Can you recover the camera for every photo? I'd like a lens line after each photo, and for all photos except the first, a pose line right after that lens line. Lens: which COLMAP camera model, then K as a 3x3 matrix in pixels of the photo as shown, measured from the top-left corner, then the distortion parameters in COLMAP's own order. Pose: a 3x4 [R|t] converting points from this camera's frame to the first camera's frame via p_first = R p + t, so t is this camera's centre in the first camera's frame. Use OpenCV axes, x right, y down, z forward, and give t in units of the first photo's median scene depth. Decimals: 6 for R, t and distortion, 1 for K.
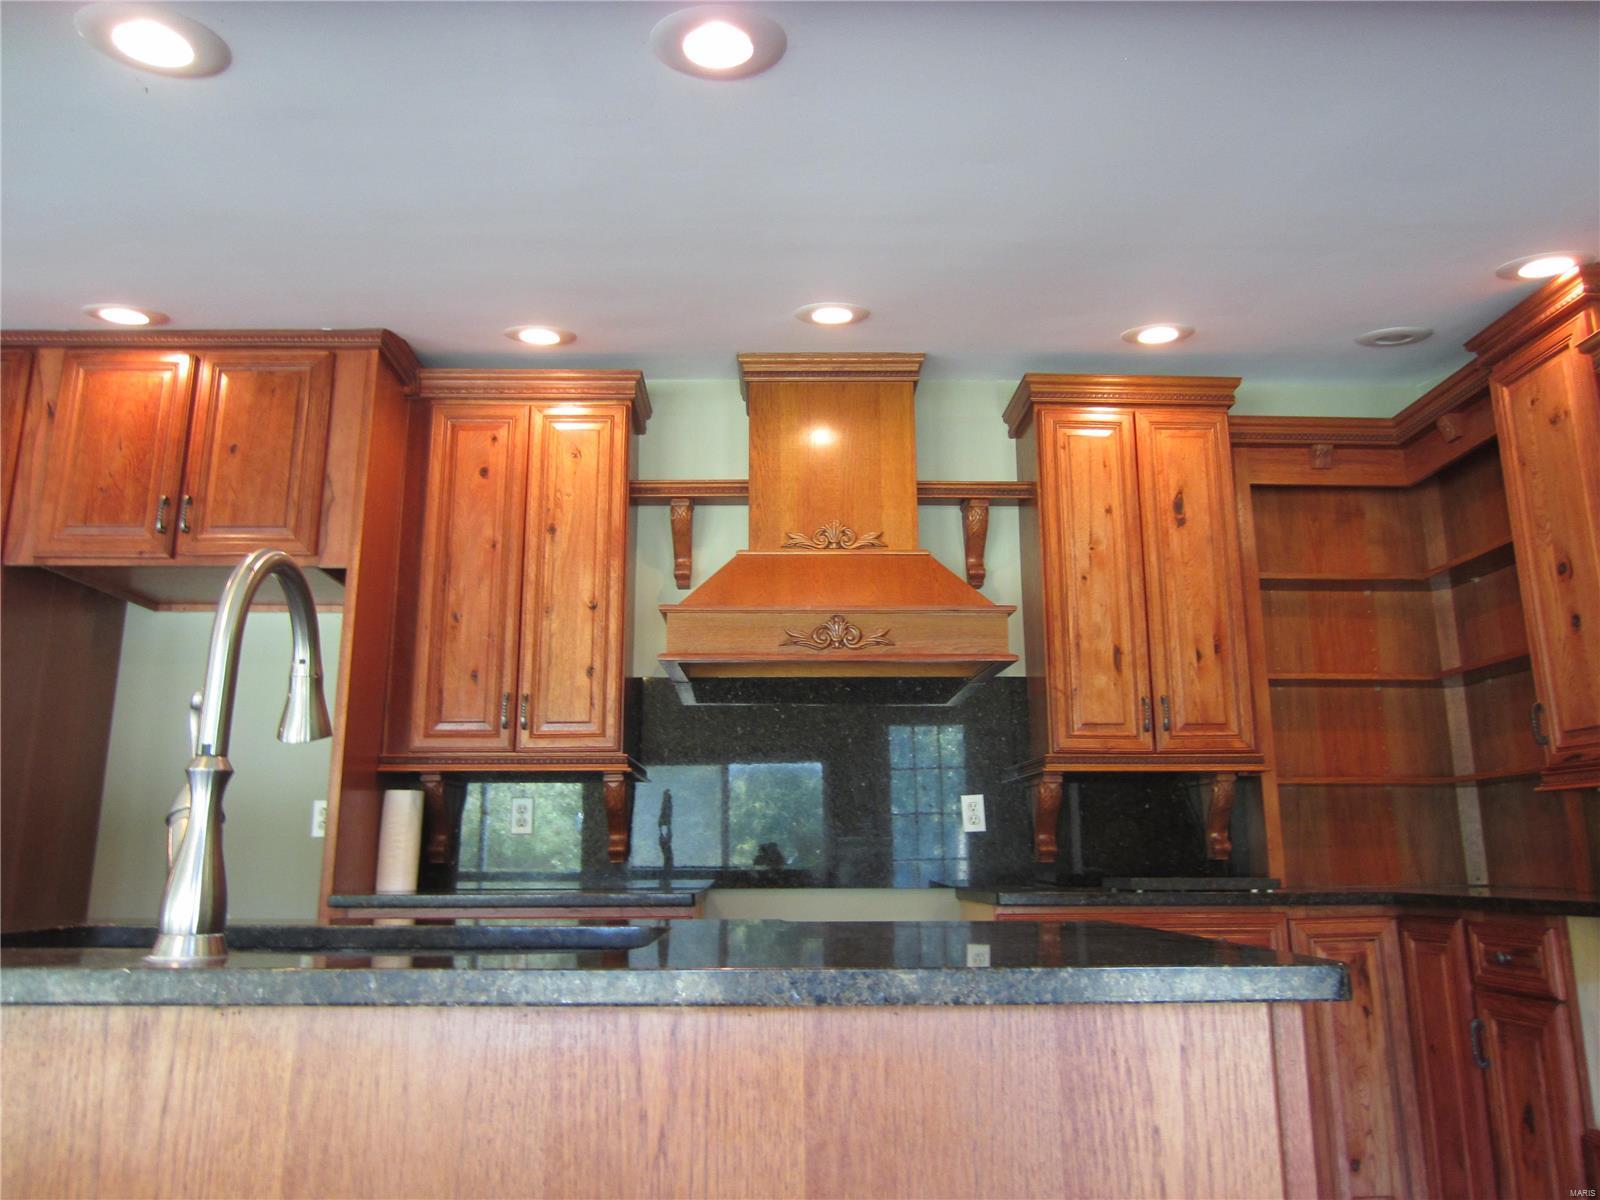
lens RADIAL K [[1140.3, 0, 794.2], [0, 1140.3, 600.1], [0, 0, 1]] dist [-0.032399, 0.009371]
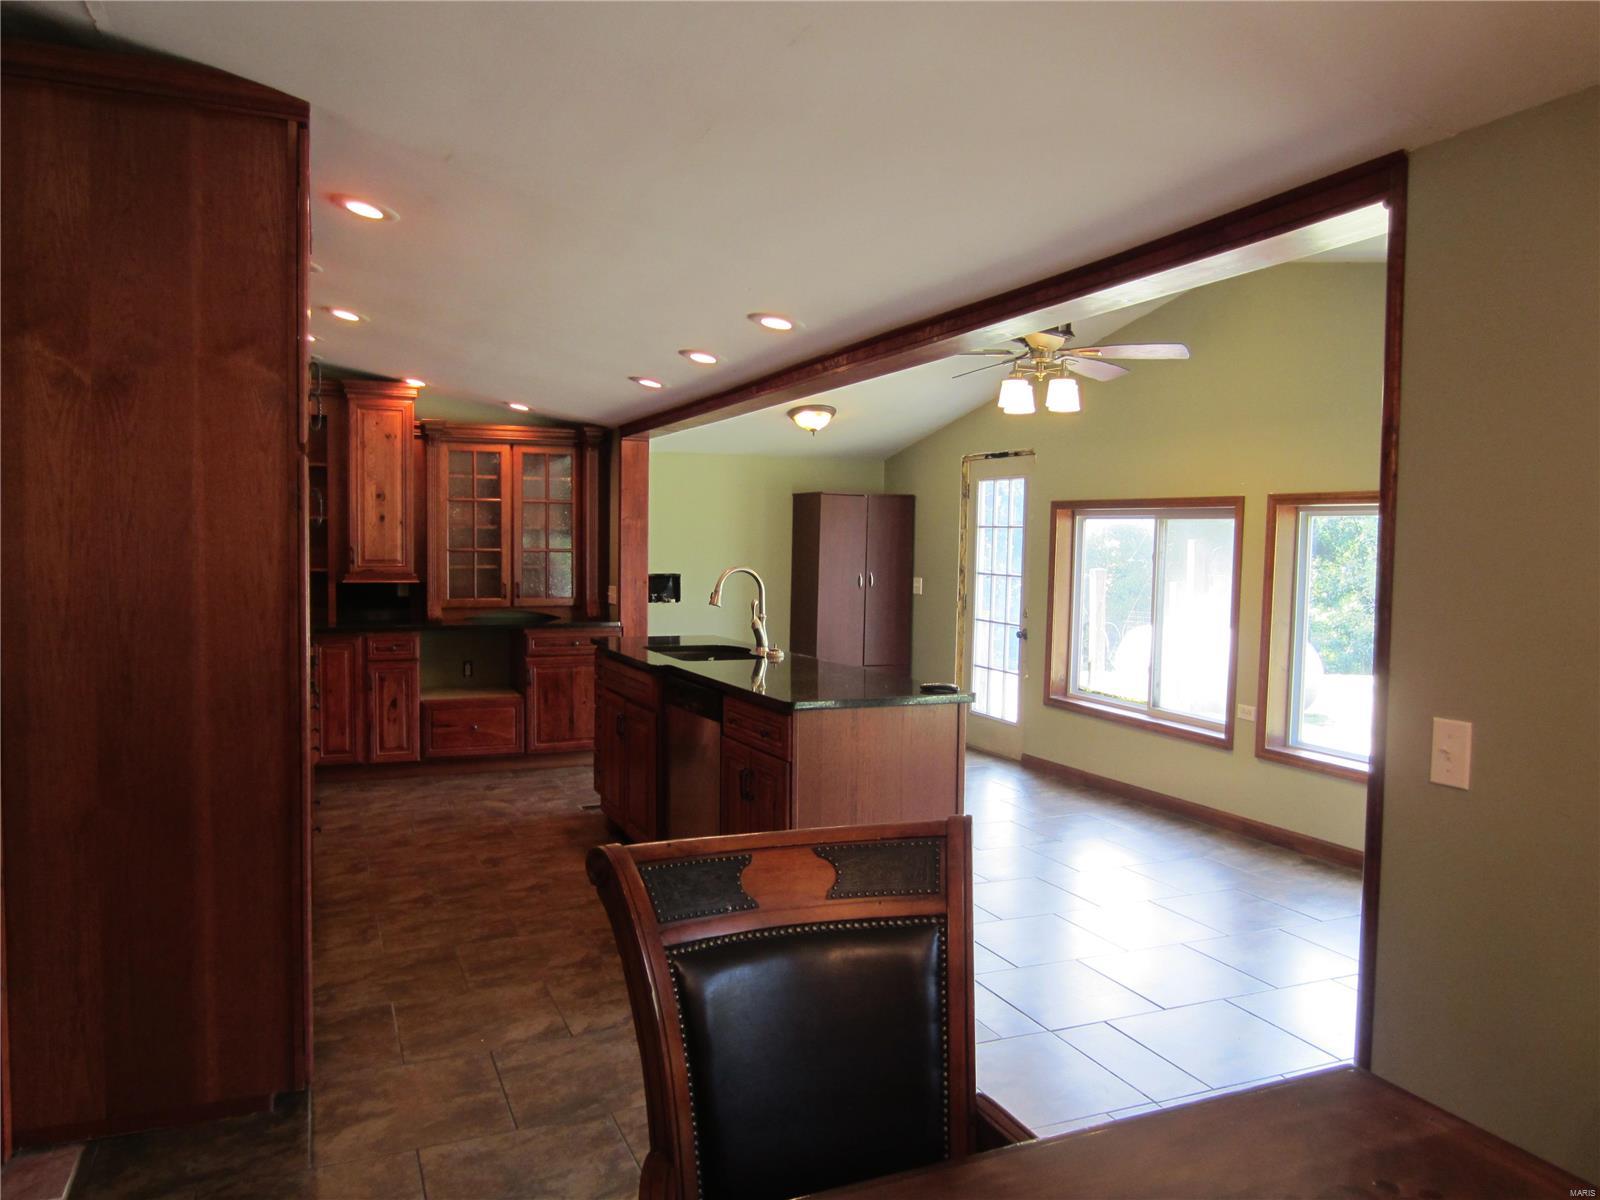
lens RADIAL K [[1140.3, 0, 794.2], [0, 1140.3, 600.1], [0, 0, 1]] dist [-0.032399, 0.009371]
pose [[-0.358994, -0.057394, 0.931573, -1.626943], [-0.224151, 0.974198, -0.026360, 0.046354], [-0.906024, -0.218277, -0.362596, 0.833040]]
